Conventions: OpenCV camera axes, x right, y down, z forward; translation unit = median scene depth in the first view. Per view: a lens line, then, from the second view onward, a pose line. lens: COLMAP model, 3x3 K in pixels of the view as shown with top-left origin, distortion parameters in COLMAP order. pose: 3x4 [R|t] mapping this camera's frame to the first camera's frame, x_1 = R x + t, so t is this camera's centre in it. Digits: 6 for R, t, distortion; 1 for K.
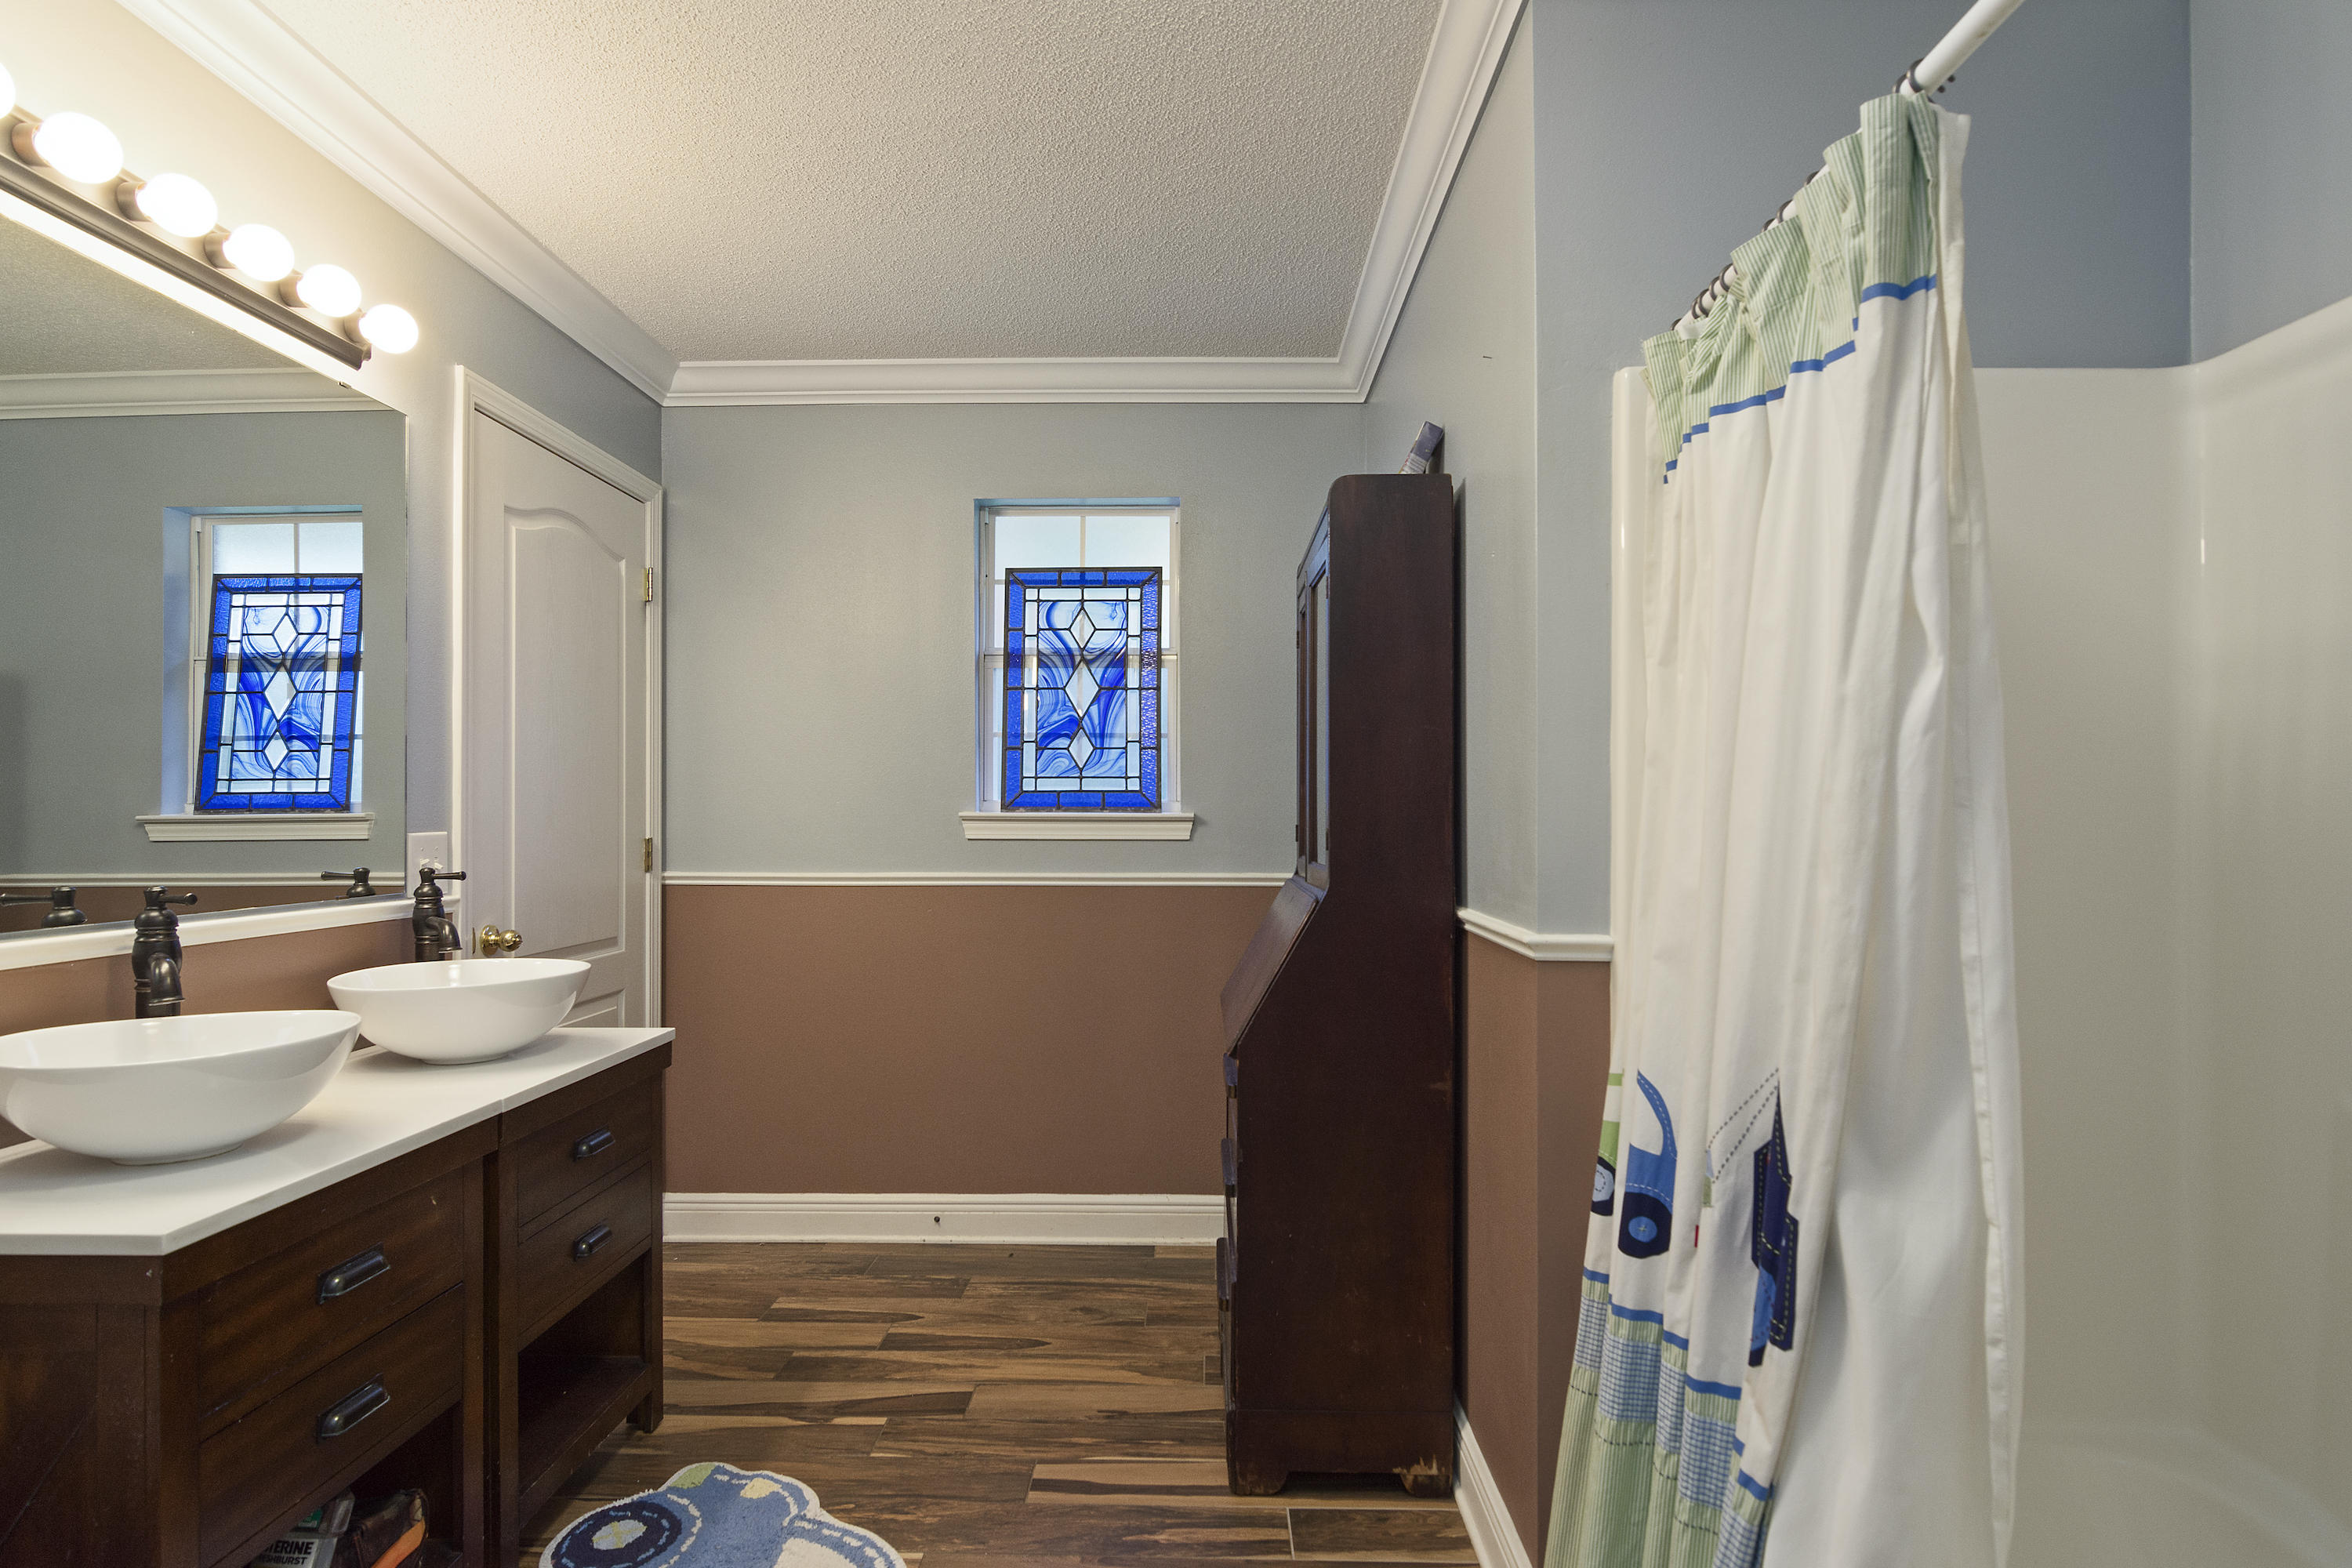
lens RADIAL K [[1302.4, 0, 1176.4], [0, 1302.4, 796.7], [0, 0, 1]] dist [-0.005303, 0.001933]
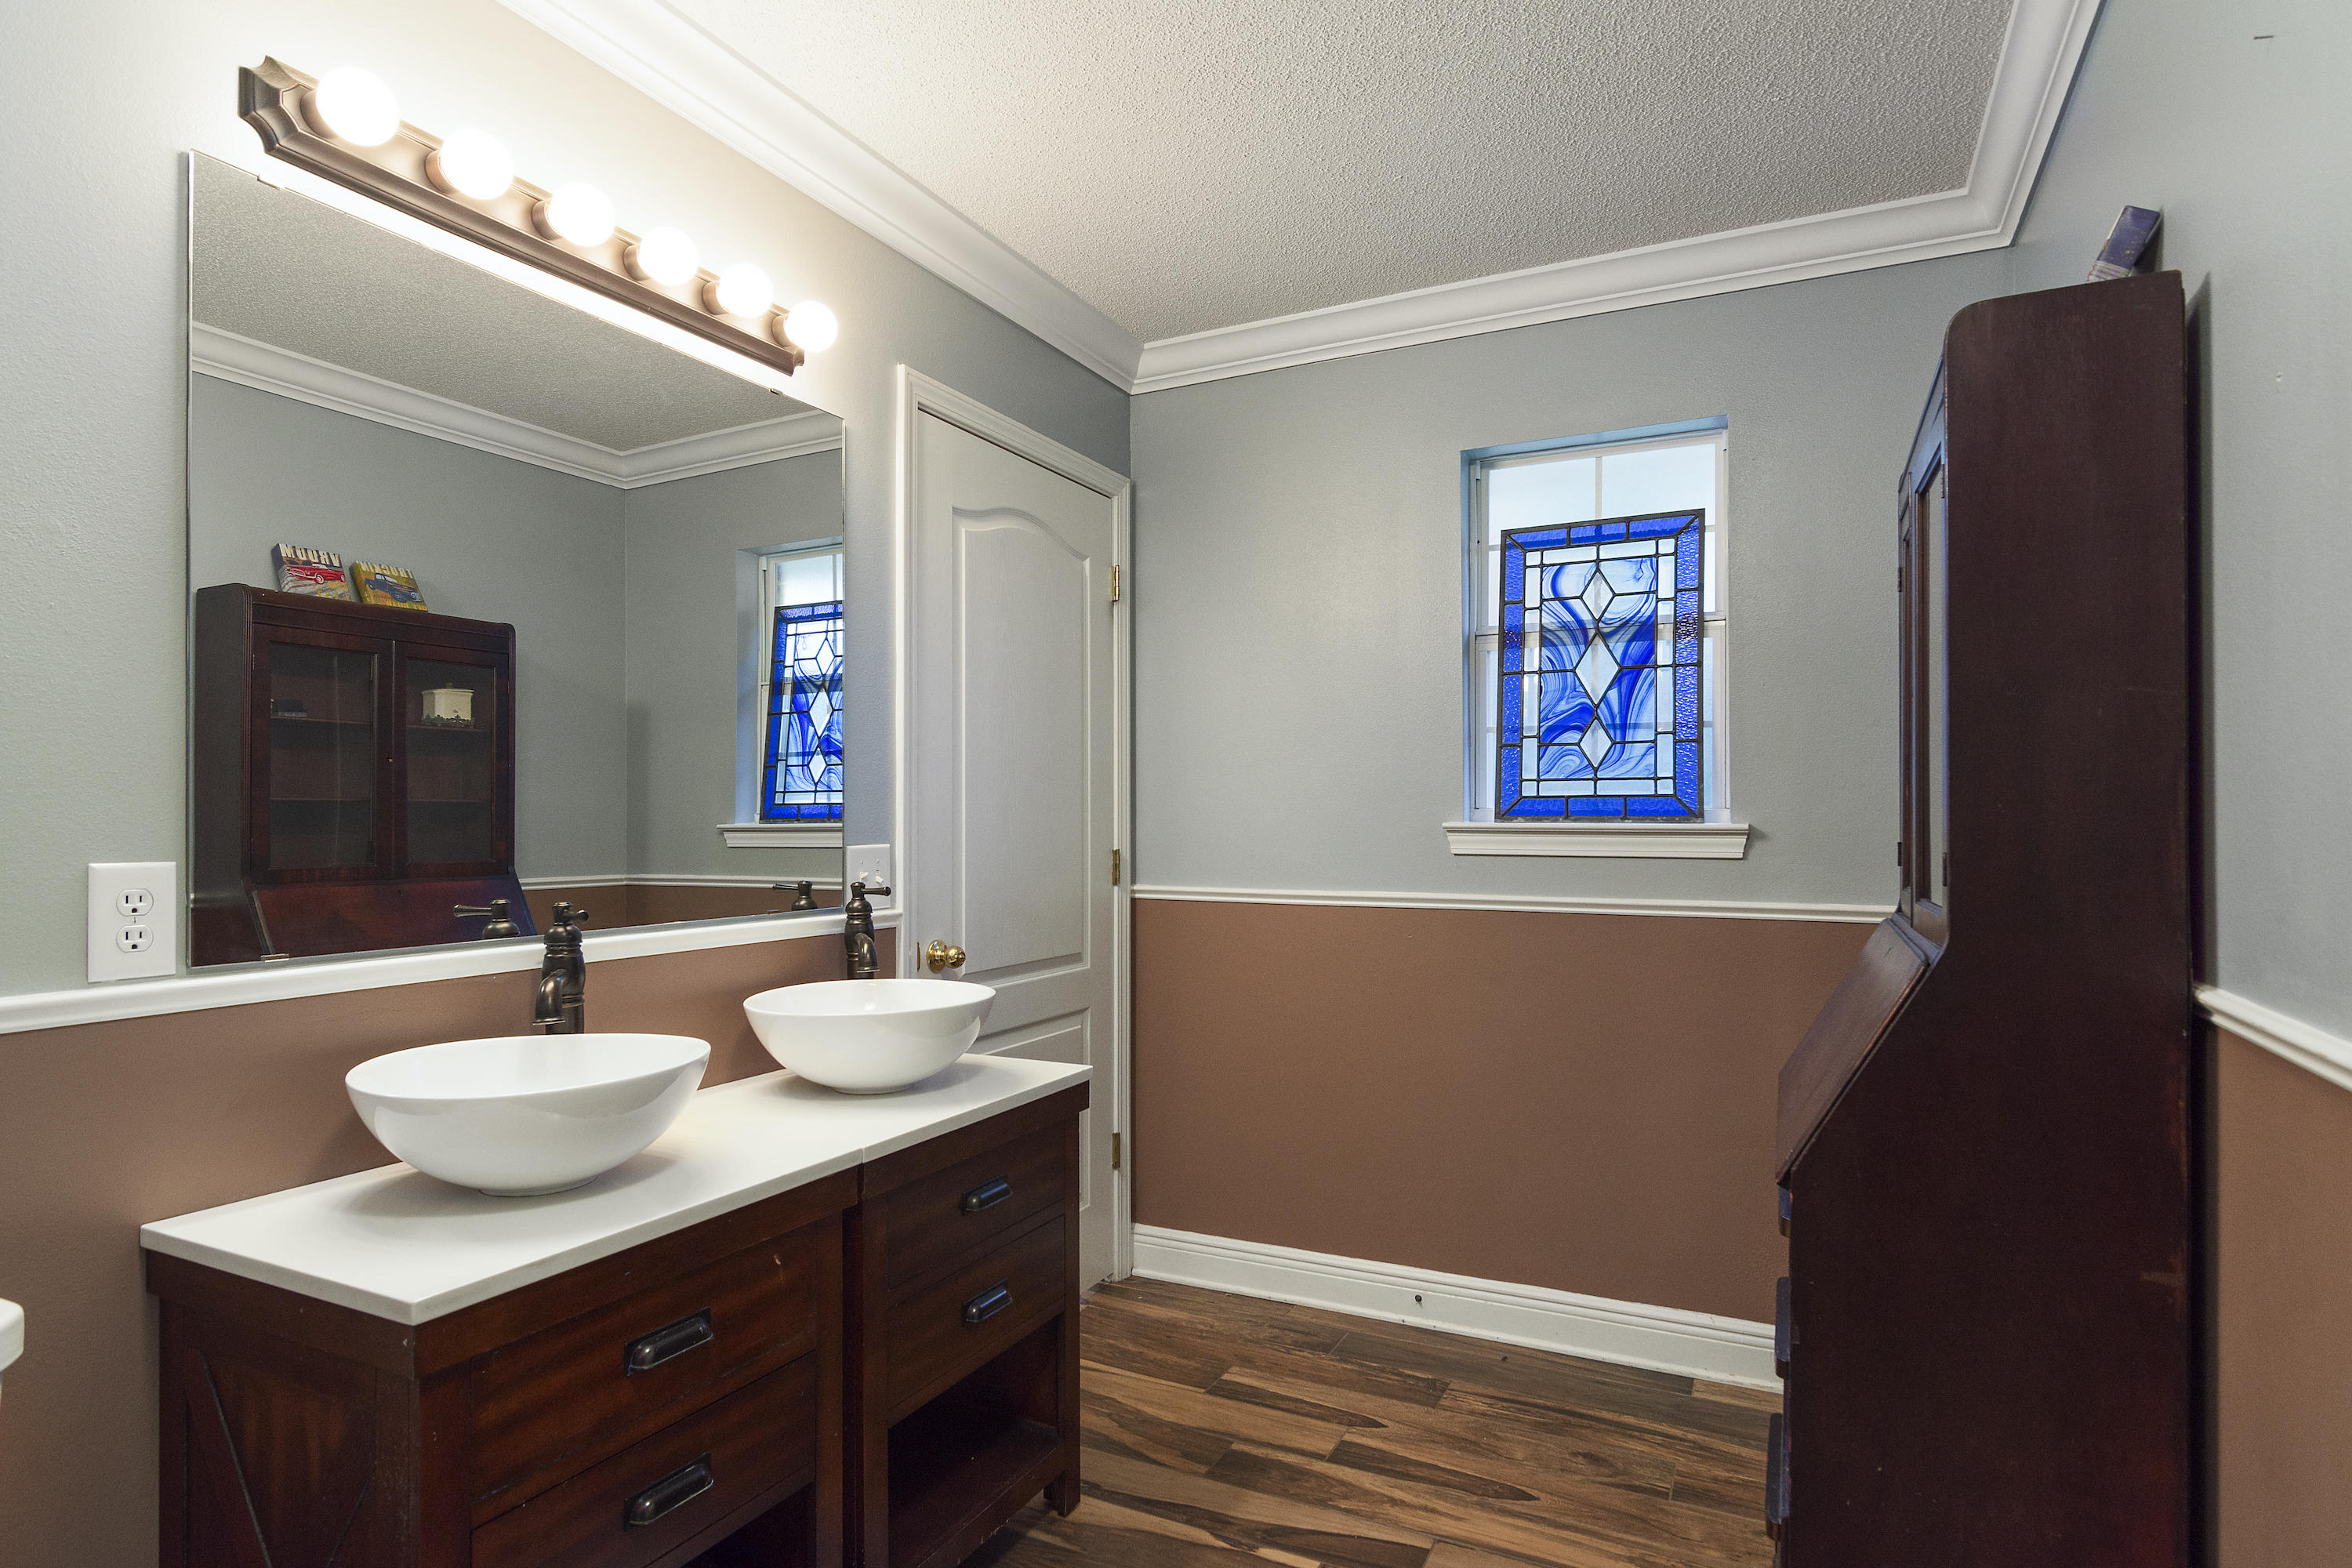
lens RADIAL K [[1302.4, 0, 1133.2], [0, 1302.4, 810.5], [0, 0, 1]] dist [-0.005303, 0.001933]
pose [[0.899274, -0.003876, -0.437369, 0.027965], [0.006986, 0.999960, 0.005503, -0.002158], [0.437331, -0.008004, 0.899265, 0.187093]]
